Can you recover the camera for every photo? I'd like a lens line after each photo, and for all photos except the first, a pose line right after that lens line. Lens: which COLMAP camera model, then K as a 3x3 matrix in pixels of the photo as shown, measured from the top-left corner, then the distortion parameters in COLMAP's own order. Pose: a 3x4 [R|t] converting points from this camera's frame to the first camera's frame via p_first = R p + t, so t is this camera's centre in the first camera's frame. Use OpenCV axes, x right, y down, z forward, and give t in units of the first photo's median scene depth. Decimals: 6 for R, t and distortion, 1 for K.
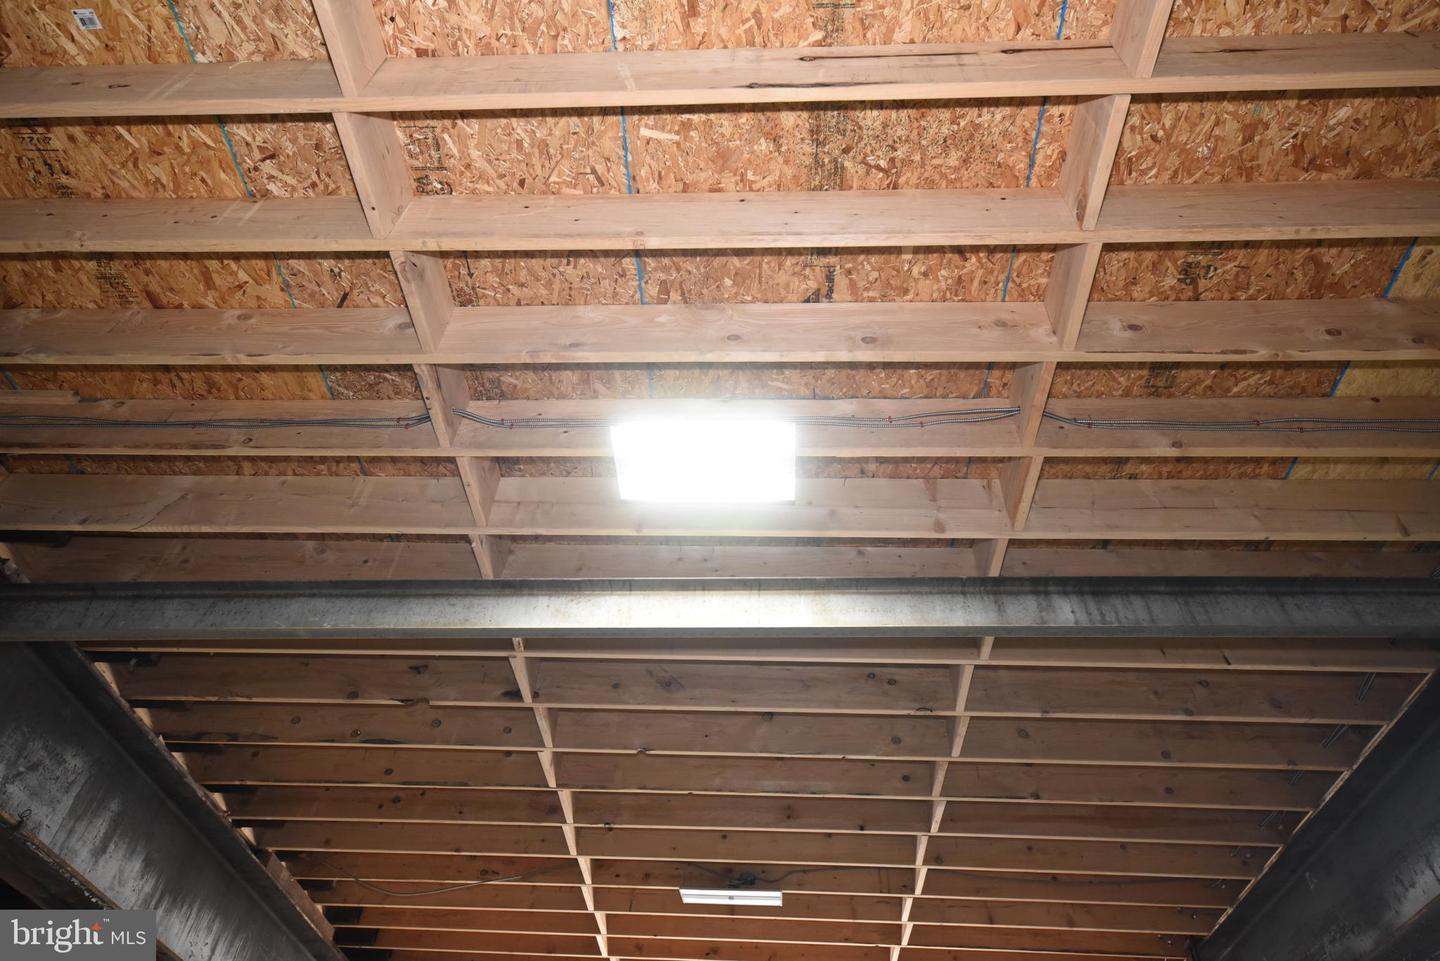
lens RADIAL K [[962.2, 0, 716.7], [0, 962.2, 490.9], [0, 0, 1]] dist [0.030420, 0.003970]
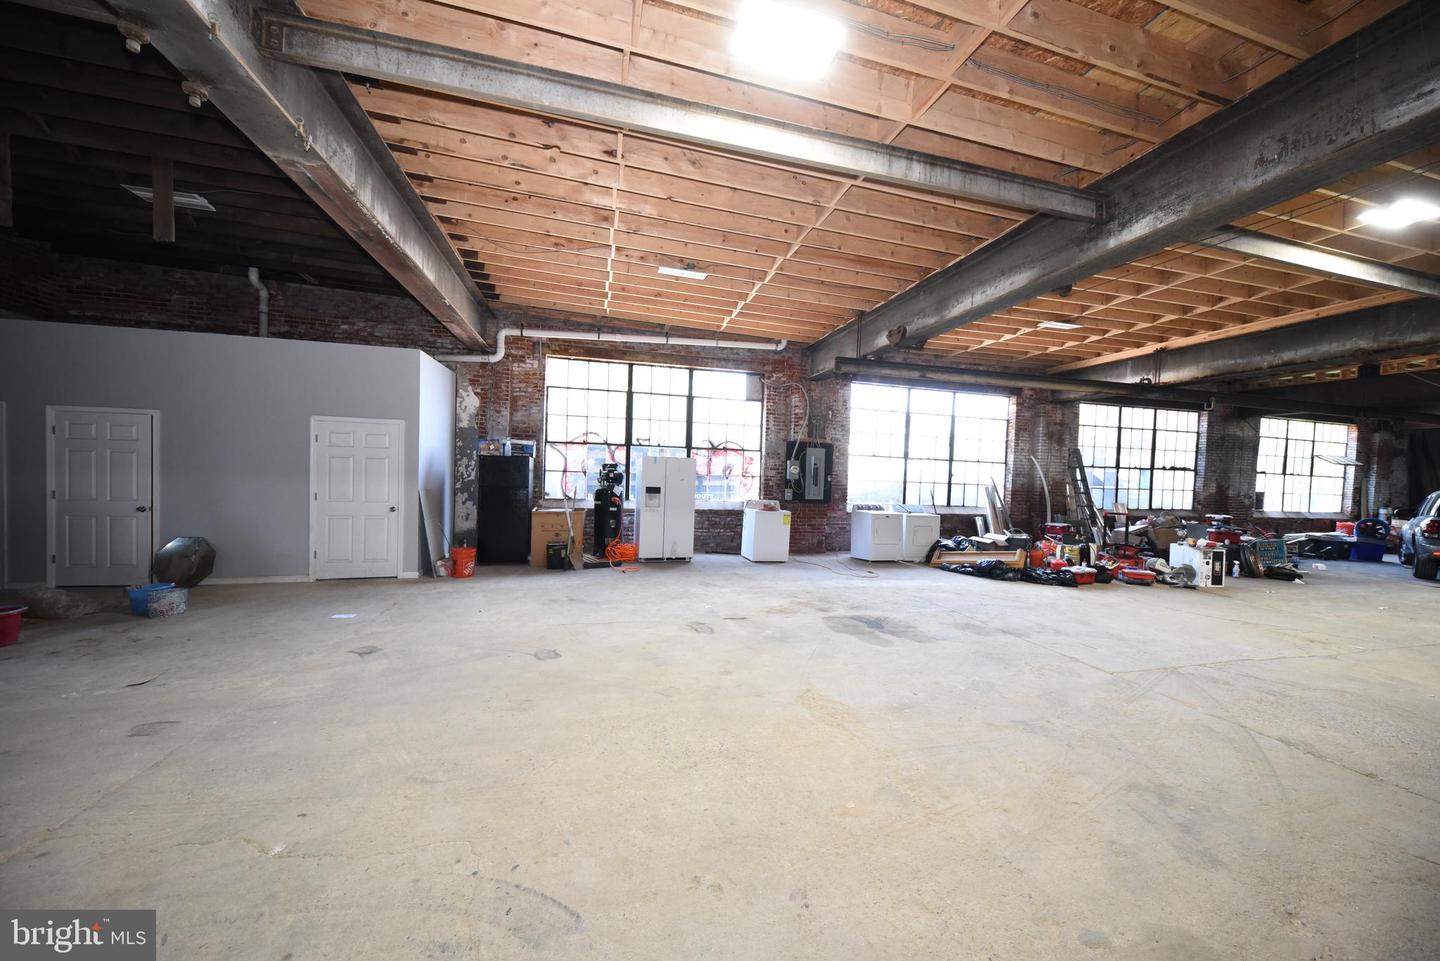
lens RADIAL K [[501.9, 0, 724.9], [0, 501.9, 493.2], [0, 0, 1]] dist [0.000027, -0.000993]
pose [[0.959283, -0.000553, 0.282446, -0.292381], [-0.207556, 0.676845, 0.706258, -0.073112], [-0.191563, -0.736125, 0.649171, -0.128738]]
